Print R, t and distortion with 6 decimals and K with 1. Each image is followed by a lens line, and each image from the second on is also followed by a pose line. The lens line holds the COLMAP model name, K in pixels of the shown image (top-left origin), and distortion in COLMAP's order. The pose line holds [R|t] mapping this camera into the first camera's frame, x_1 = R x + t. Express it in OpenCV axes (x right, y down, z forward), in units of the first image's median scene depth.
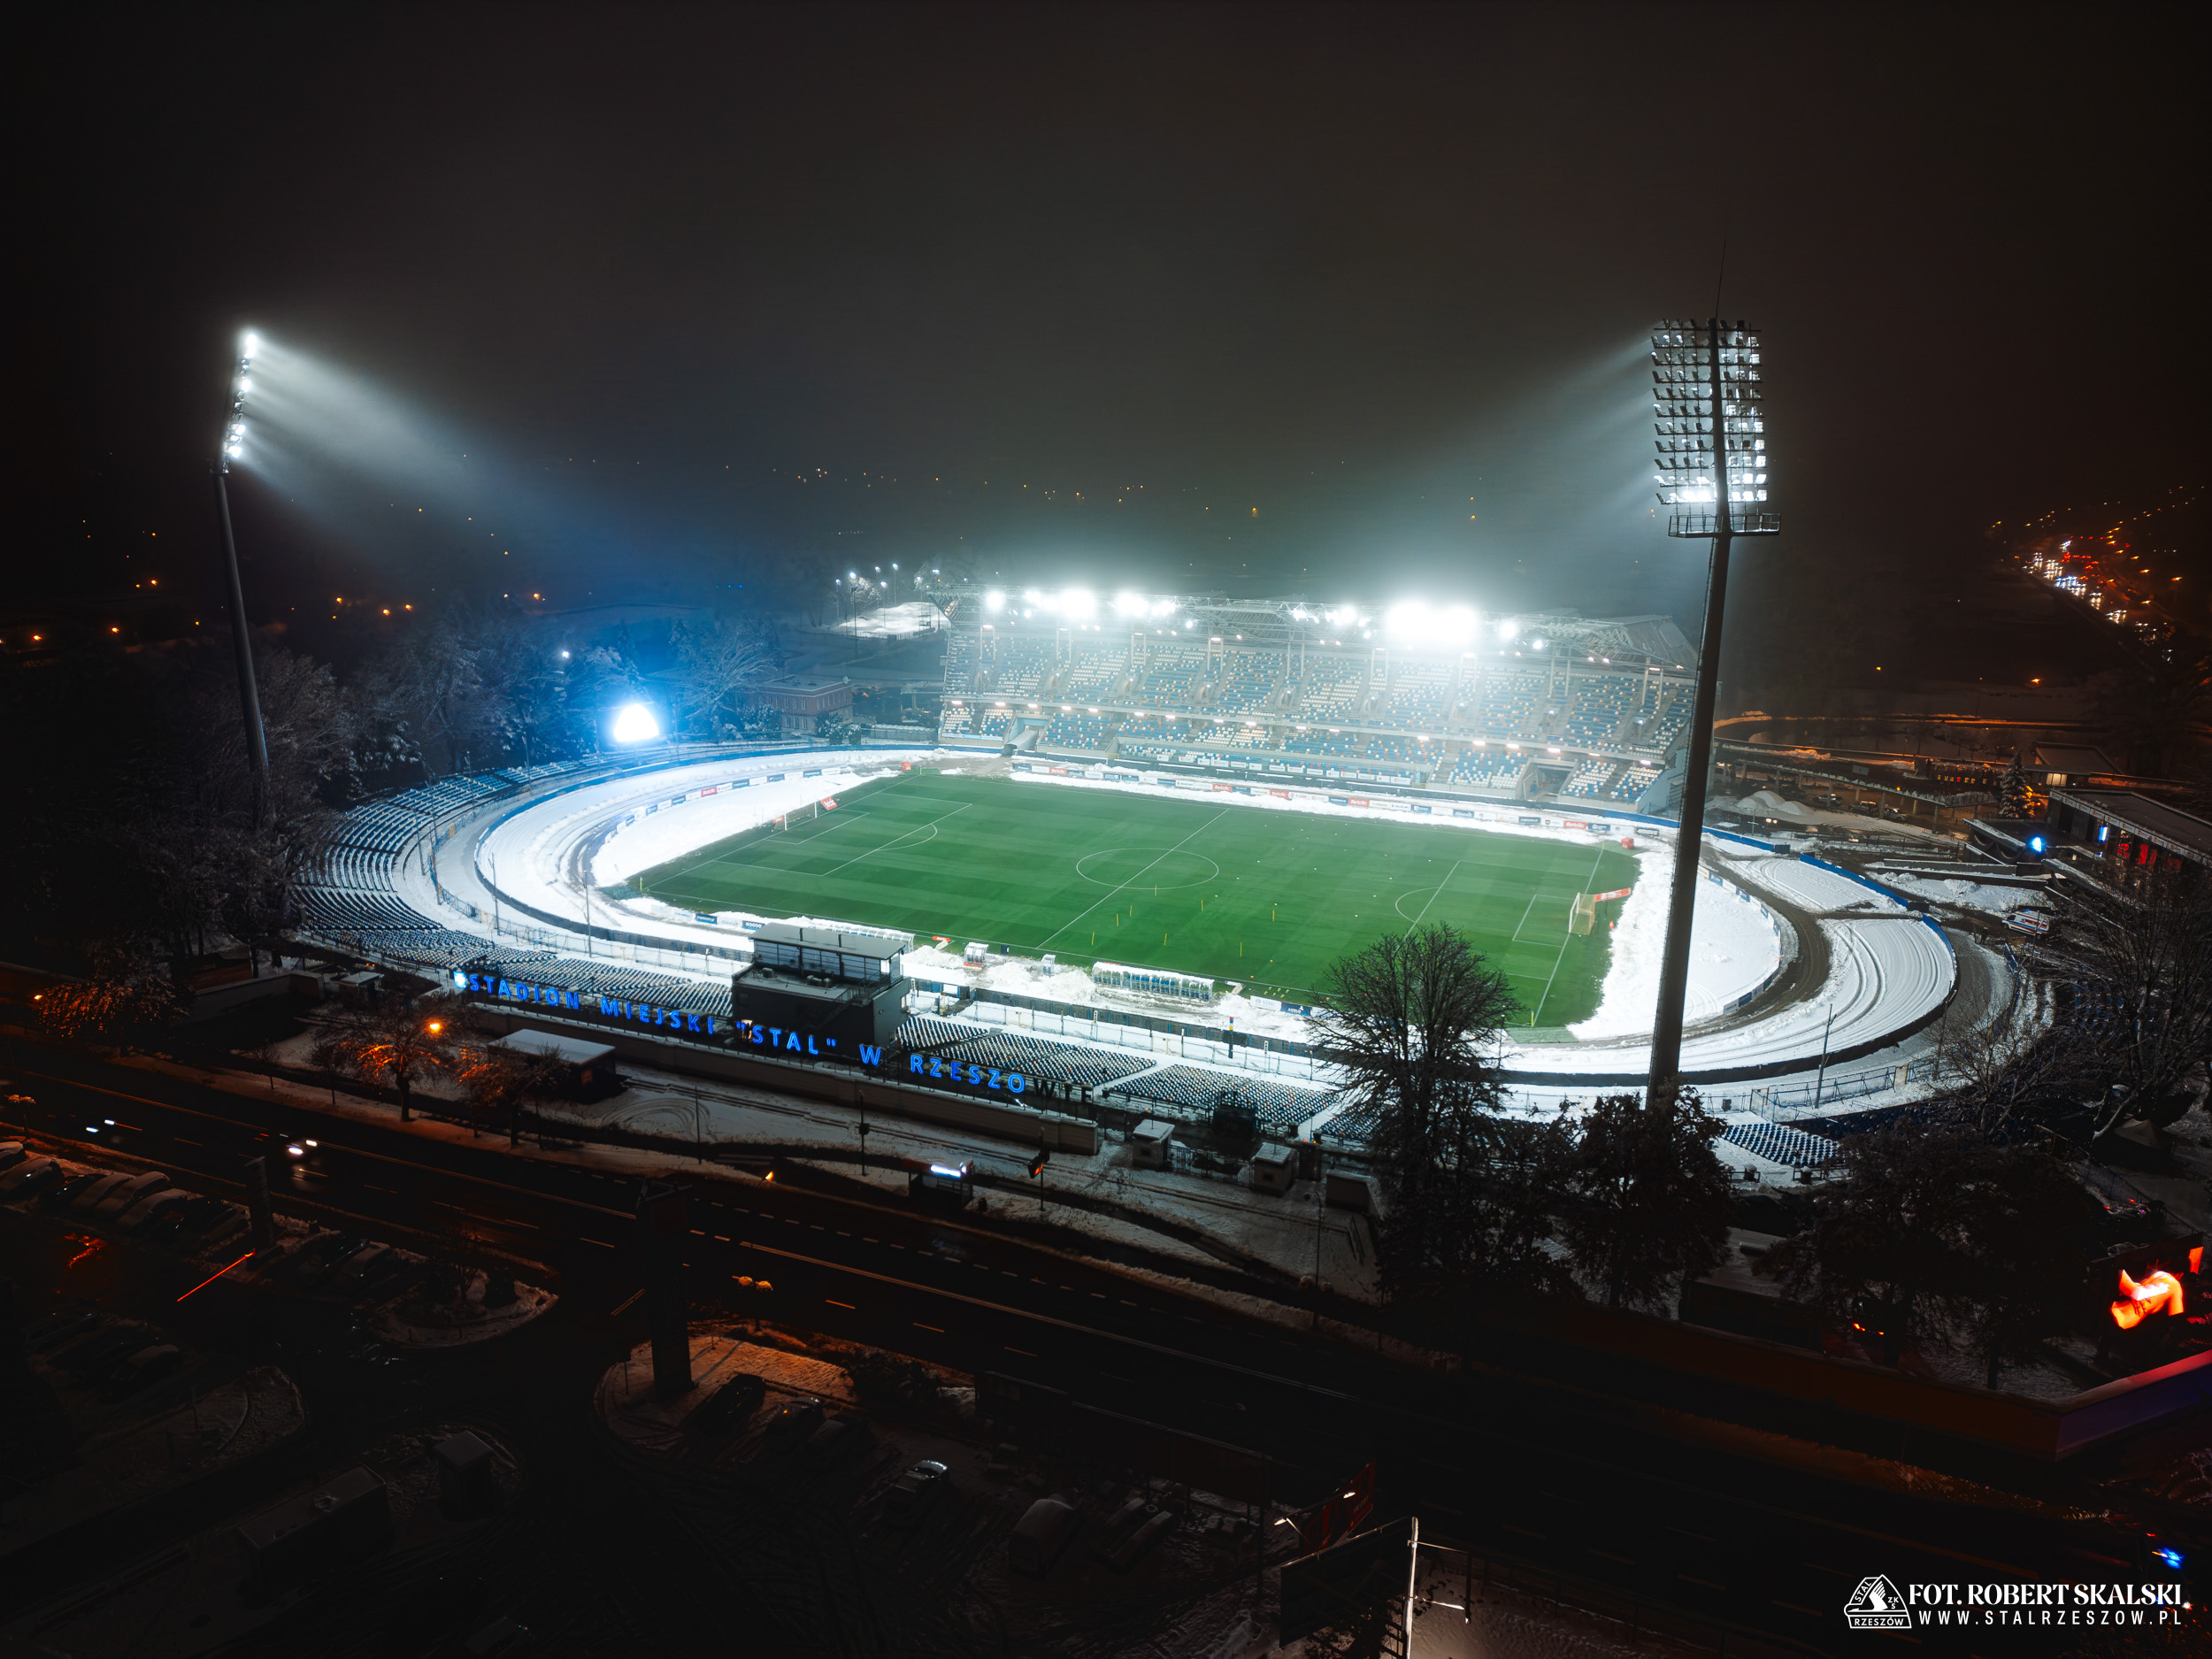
lens RADIAL K [[1562.4, 0, 1106.0], [0, 1562.4, 829.5], [0, 0, 1]] dist [0.066646, -0.113422]
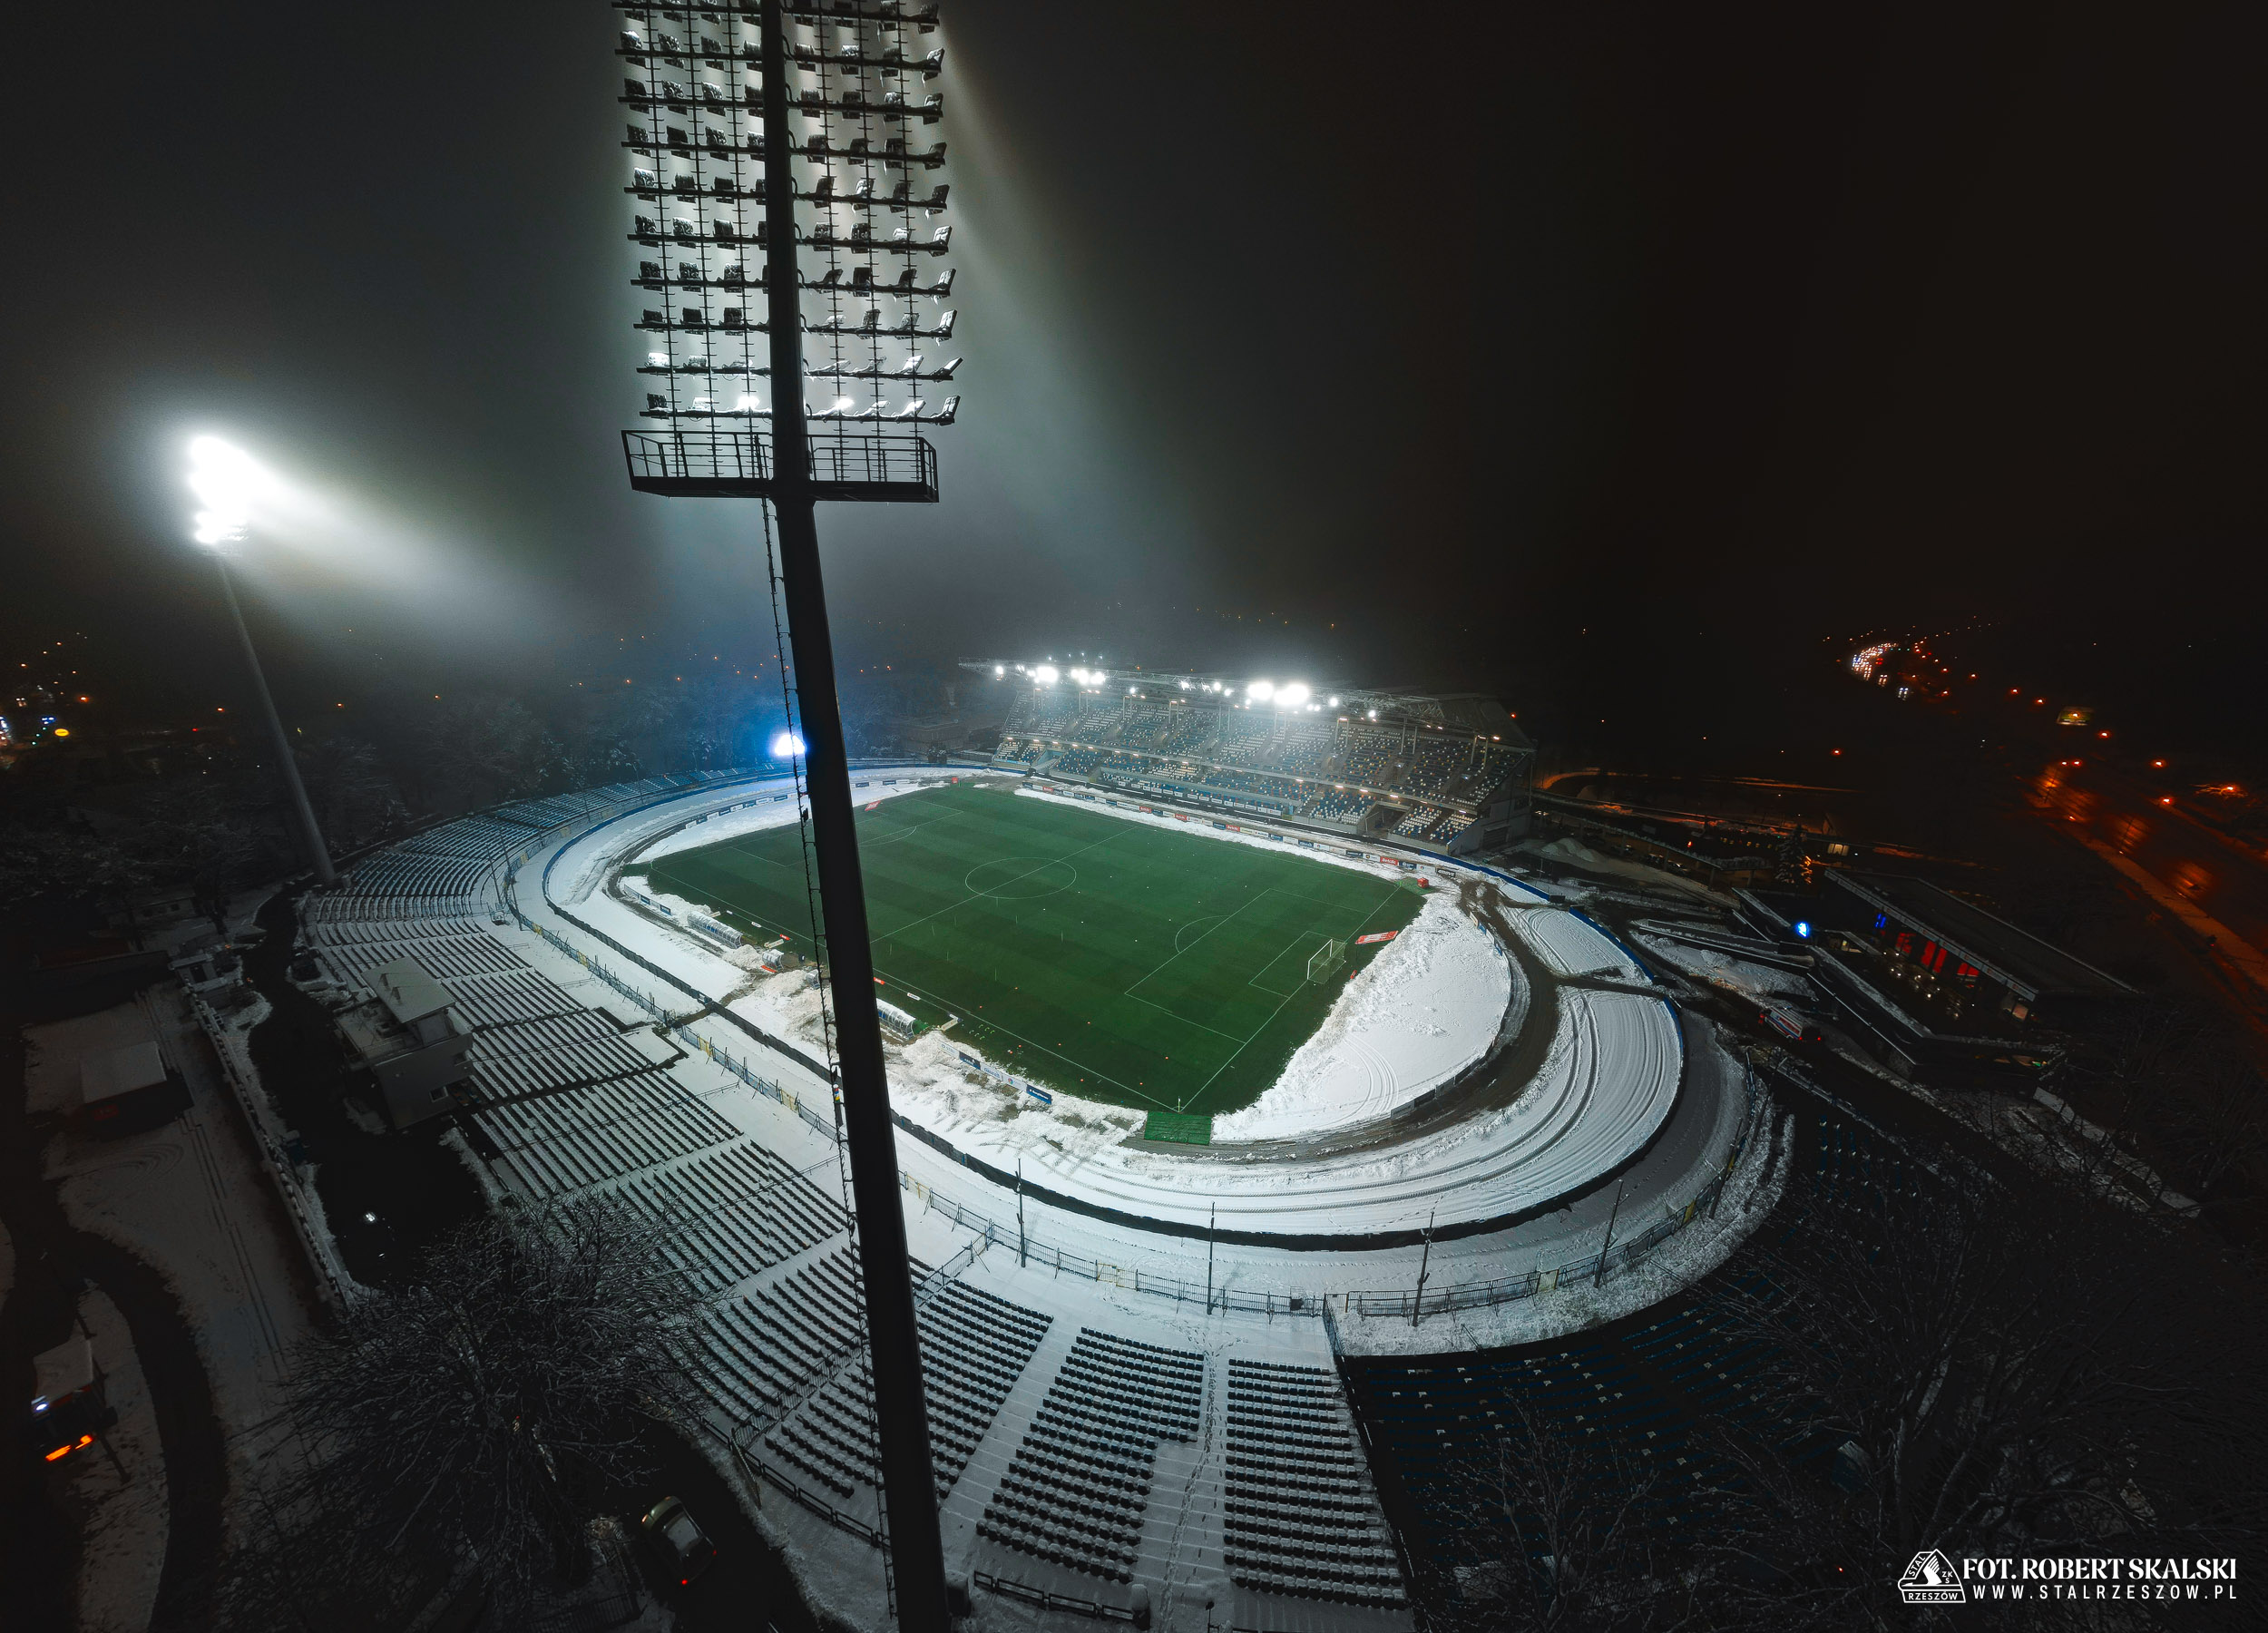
lens RADIAL K [[783.7, 0, 1134.0], [0, 783.7, 816.5], [0, 0, 1]] dist [-0.000391, 0.000023]
pose [[0.977607, 0.059177, -0.201948, 0.210825], [-0.052656, 0.997908, 0.037516, -0.047735], [0.203745, -0.026042, 0.978678, 0.331465]]
